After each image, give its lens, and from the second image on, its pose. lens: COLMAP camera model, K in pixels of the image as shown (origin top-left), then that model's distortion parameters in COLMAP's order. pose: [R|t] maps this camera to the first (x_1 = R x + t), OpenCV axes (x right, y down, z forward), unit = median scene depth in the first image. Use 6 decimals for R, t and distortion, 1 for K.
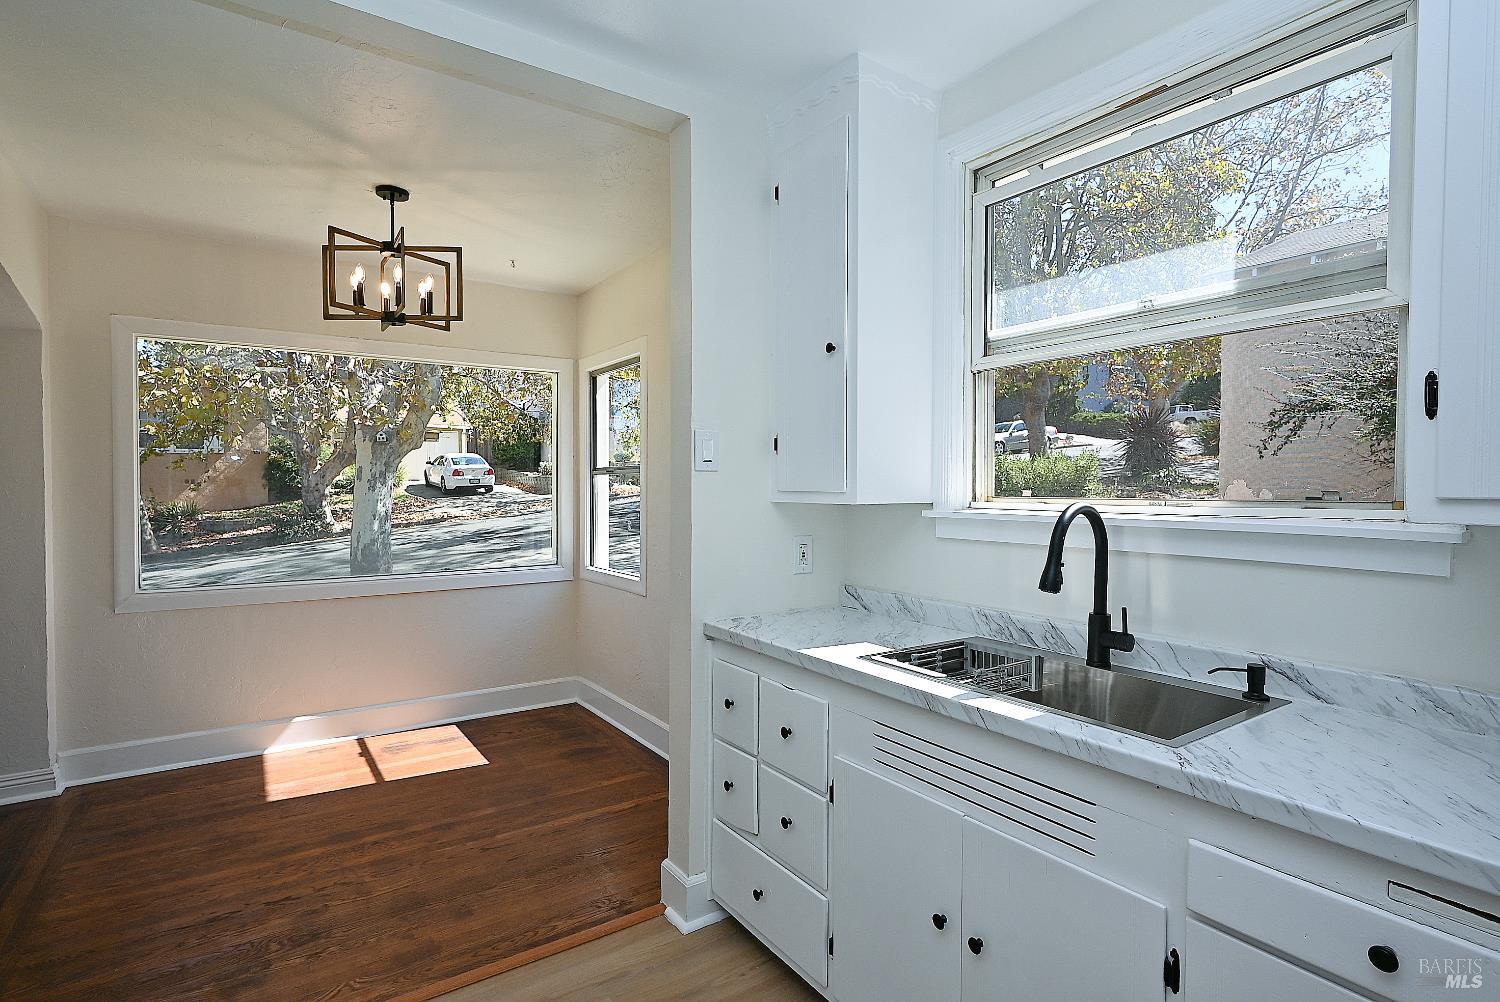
lens RADIAL K [[747.6, 0, 749.2], [0, 747.6, 503.0], [0, 0, 1]] dist [-0.001844, 0.000976]
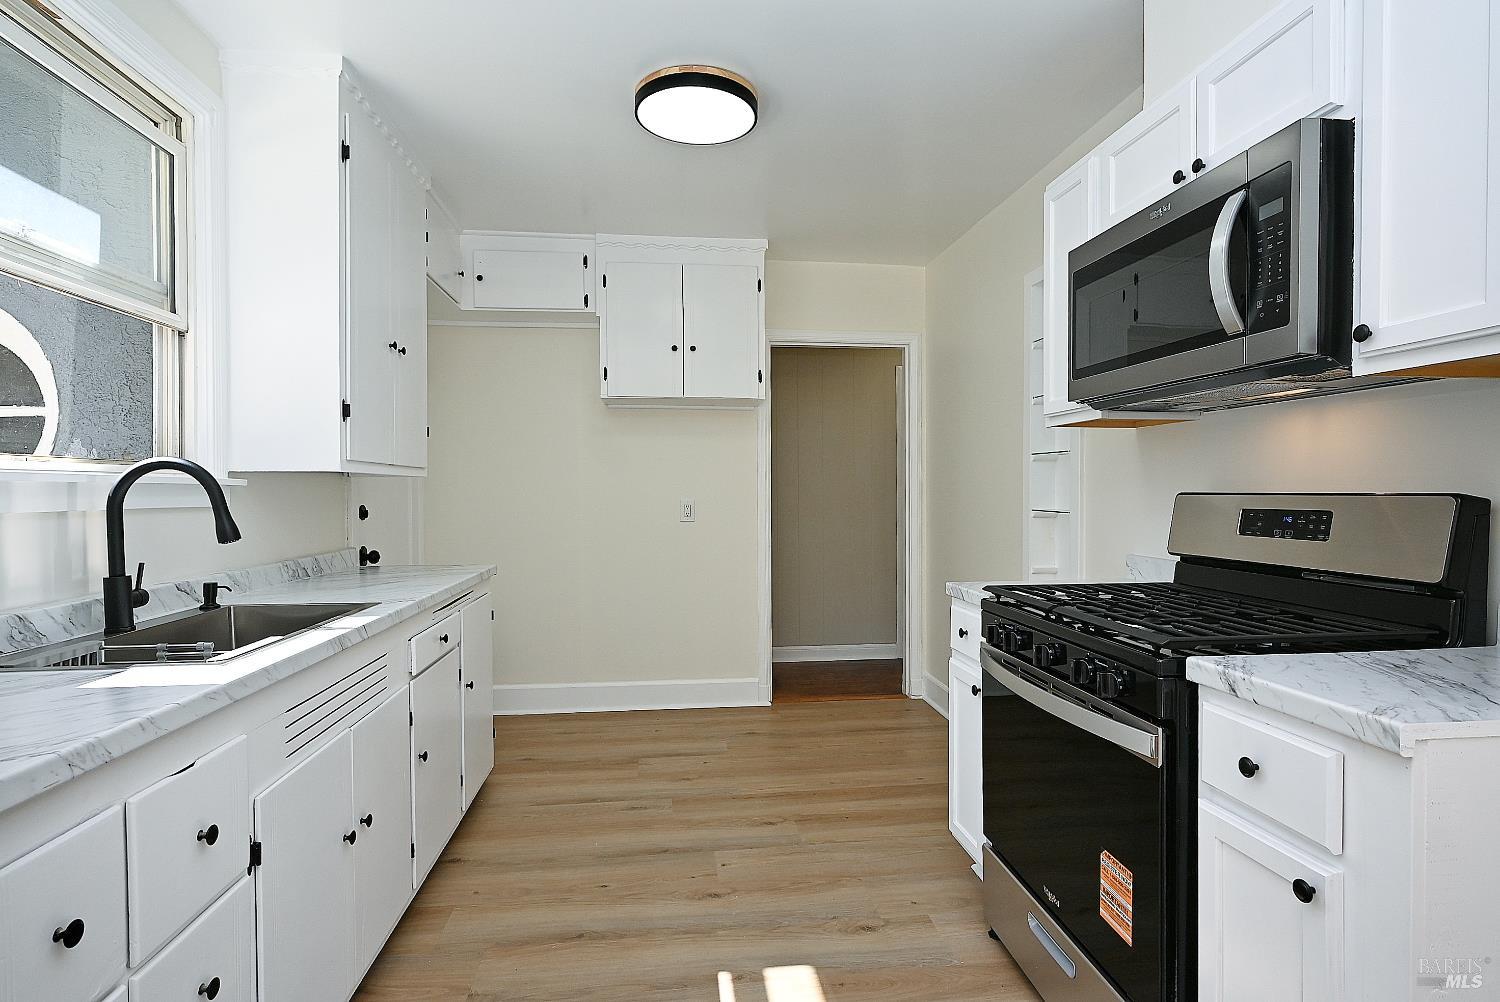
lens RADIAL K [[750.6, 0, 747.4], [0, 750.6, 501.6], [0, 0, 1]] dist [0.001696, 0.000792]
pose [[-0.886167, -0.004182, 0.463348, -0.388299], [0.013547, 0.999298, 0.034929, 0.019079], [-0.463168, 0.037230, -0.885488, 0.854310]]
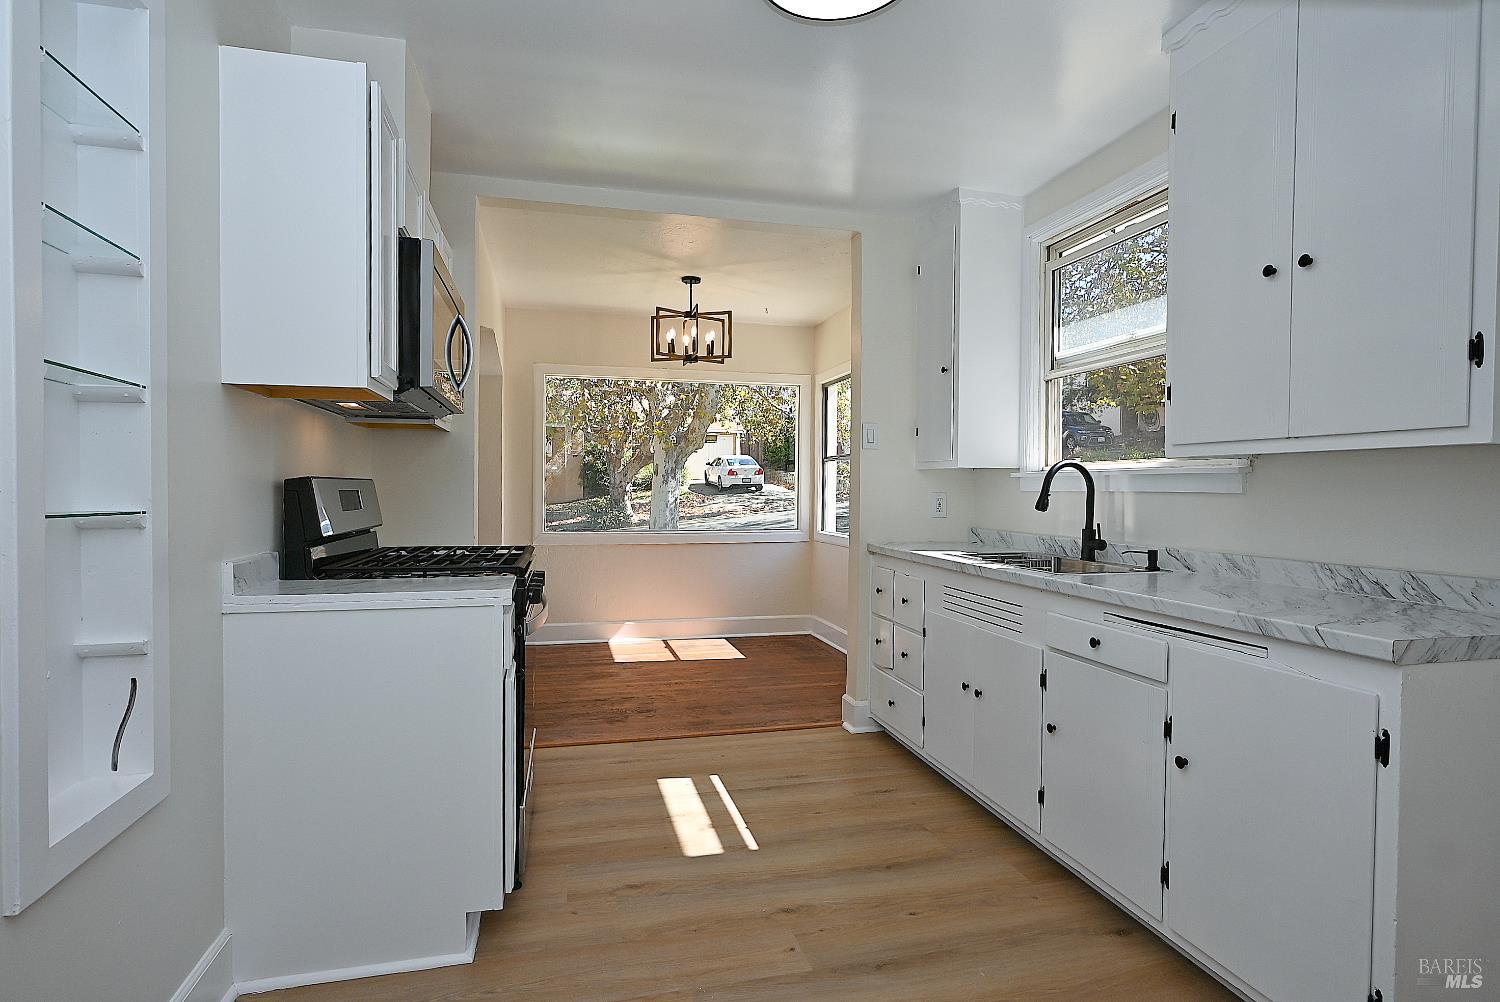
lens RADIAL K [[764.0, 0, 752.0], [0, 764.0, 500.5], [0, 0, 1]] dist [-0.000800, 0.000256]
pose [[0.940478, 0.010006, -0.339708, 0.200269], [-0.012561, 0.999907, -0.005325, 0.060959], [0.339624, 0.009275, 0.940516, -0.478887]]
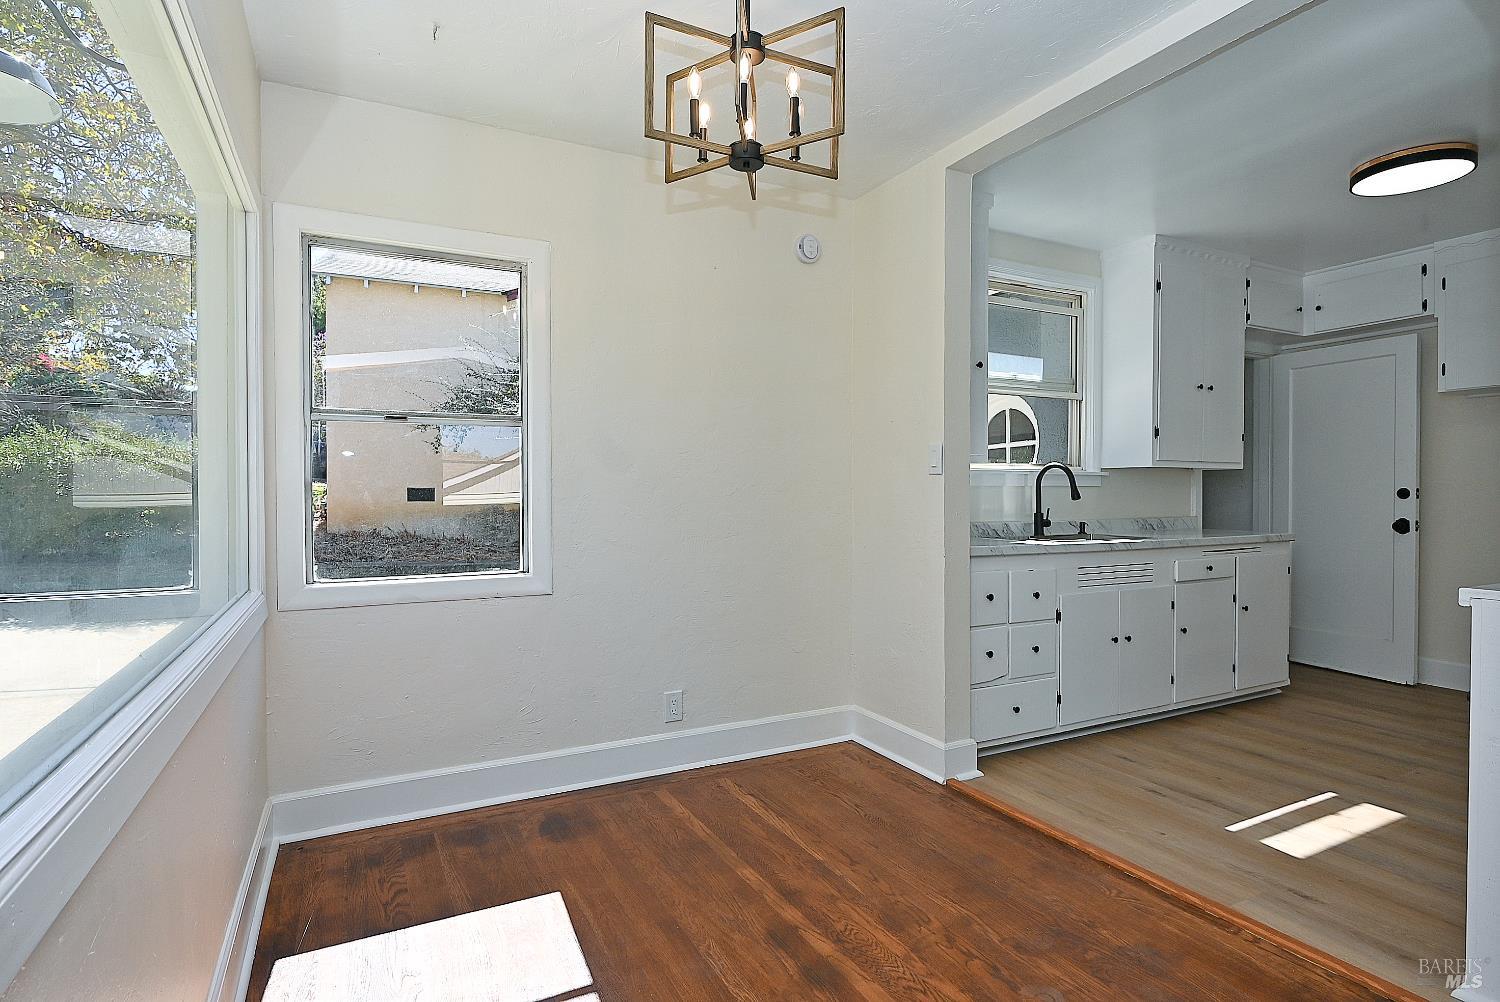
lens RADIAL K [[770.7, 0, 753.7], [0, 770.7, 496.7], [0, 0, 1]] dist [-0.002118, -0.000799]
pose [[0.115343, -0.007600, 0.993297, -1.132846], [0.023301, 0.999716, 0.004944, 0.039871], [-0.993052, 0.022574, 0.115488, 0.925285]]
